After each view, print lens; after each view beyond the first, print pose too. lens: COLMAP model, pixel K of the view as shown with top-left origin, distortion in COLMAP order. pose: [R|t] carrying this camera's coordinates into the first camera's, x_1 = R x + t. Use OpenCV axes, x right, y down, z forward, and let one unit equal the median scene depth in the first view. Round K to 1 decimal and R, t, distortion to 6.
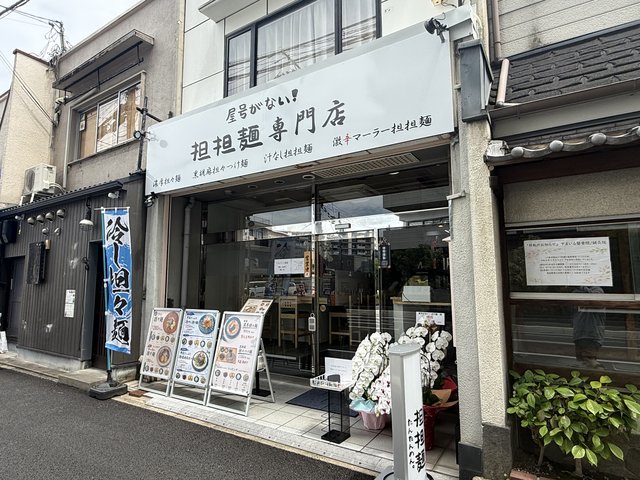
lens RADIAL K [[380.2, 0, 320.0], [0, 380.2, 240.0], [0, 0, 1]] dist [0.000737, 0.002970]
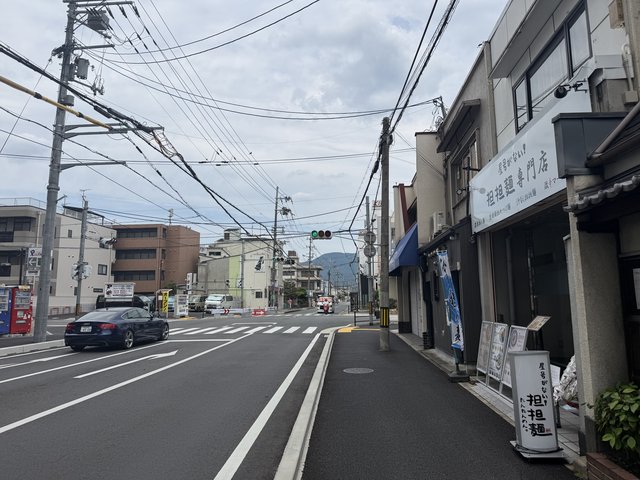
lens RADIAL K [[446.3, 0, 320.0], [0, 446.3, 240.0], [0, 0, 1]] dist [-0.003197, -0.001631]
pose [[0.491622, -0.117831, -0.862800, 0.680736], [0.108919, 0.991343, -0.073324, -0.048482], [0.863970, -0.057928, 0.500200, -0.249107]]
